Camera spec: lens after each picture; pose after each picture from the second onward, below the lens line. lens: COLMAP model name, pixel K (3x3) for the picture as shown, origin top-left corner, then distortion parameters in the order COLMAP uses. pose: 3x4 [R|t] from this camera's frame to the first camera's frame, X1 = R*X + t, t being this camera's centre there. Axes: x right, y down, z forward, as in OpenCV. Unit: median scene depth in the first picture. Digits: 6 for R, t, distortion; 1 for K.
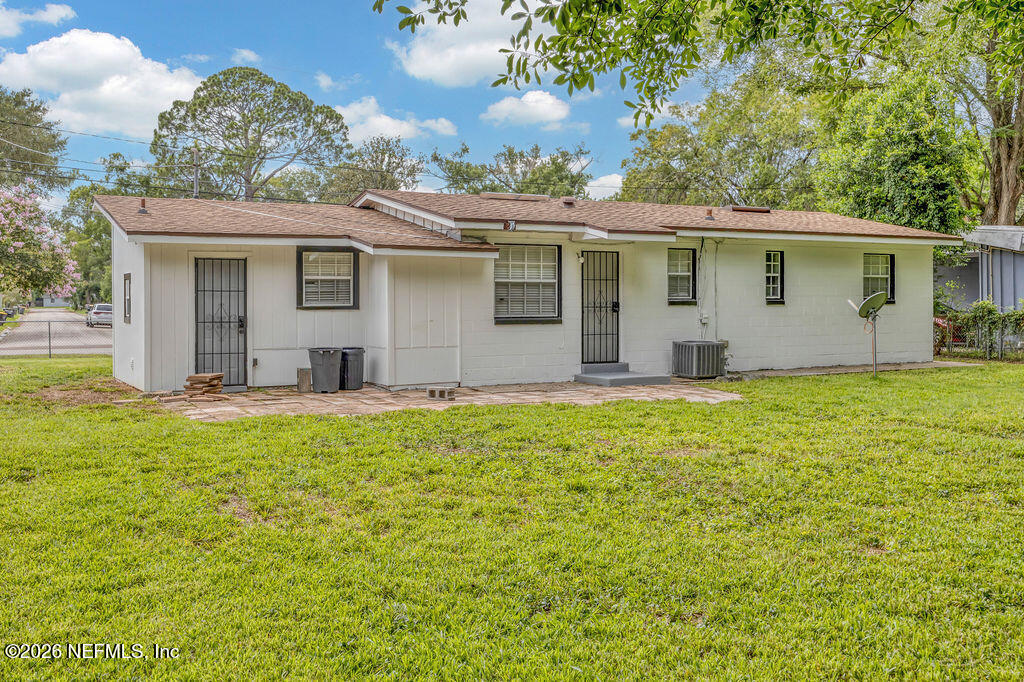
lens RADIAL K [[1052.4, 0, 512.0], [0, 1052.4, 301.1], [0, 0, 1]] dist [-0.007826, 0.008854]
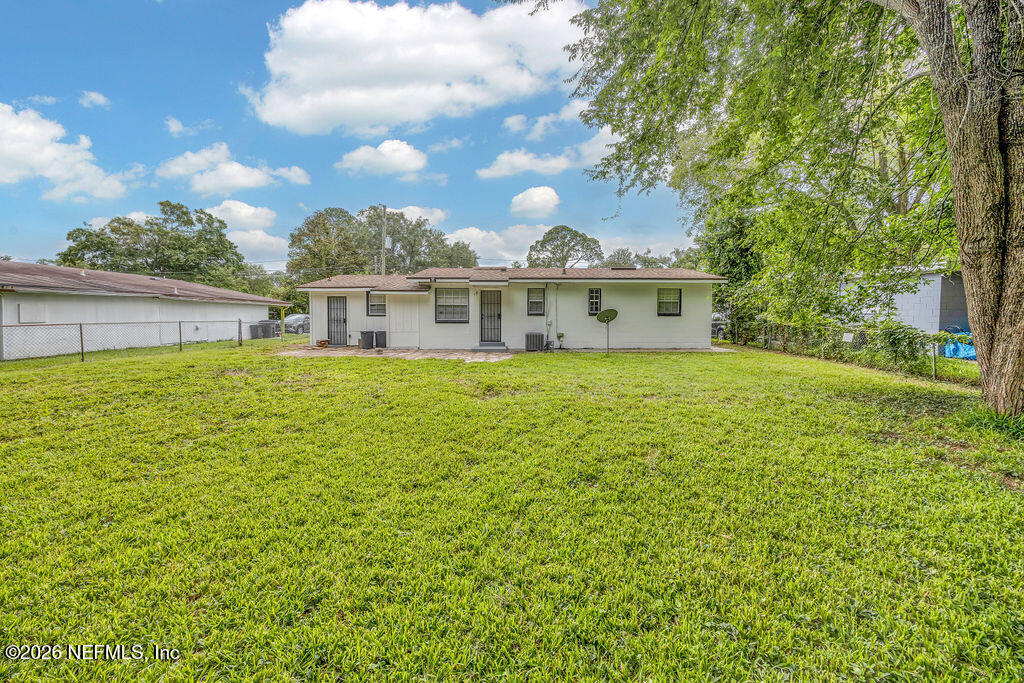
lens RADIAL K [[395.0, 0, 511.8], [0, 395.0, 328.4], [0, 0, 1]] dist [-0.000322, 0.000025]
pose [[0.869274, 0.022493, -0.493818, 0.543555], [-0.006629, 0.999405, 0.033854, 0.003230], [0.494285, -0.026155, 0.868906, 0.319545]]
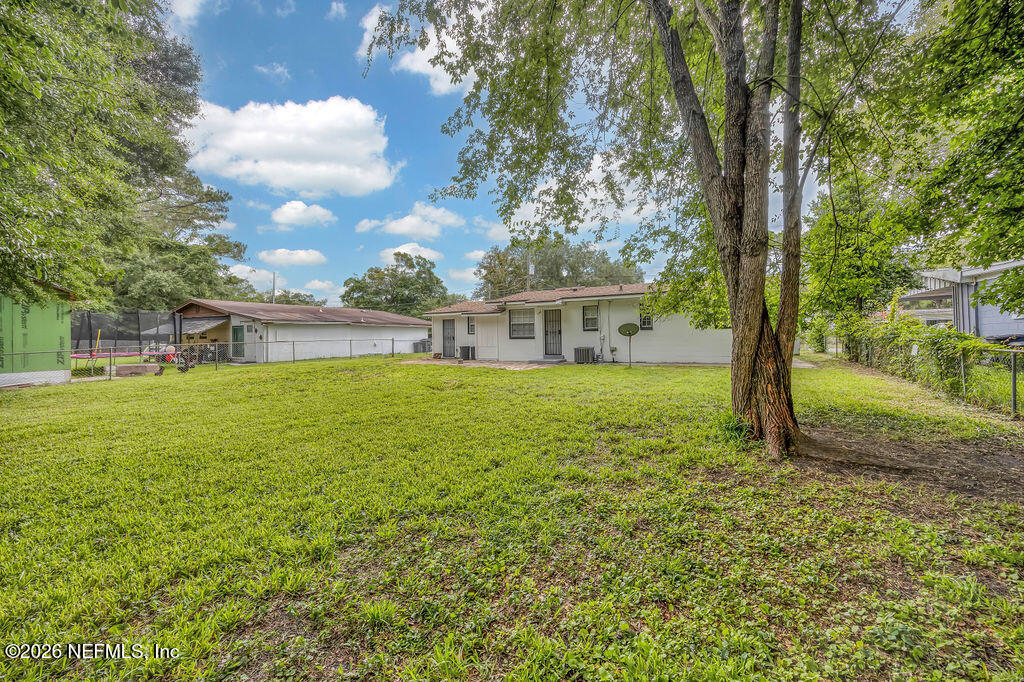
lens RADIAL K [[395.0, 0, 511.8], [0, 395.0, 327.9], [0, 0, 1]] dist [-0.000322, 0.000025]
pose [[0.543085, -0.018583, -0.839472, 0.837658], [0.015394, 0.999807, -0.012173, 0.005430], [0.839537, -0.006312, 0.543266, 0.428115]]
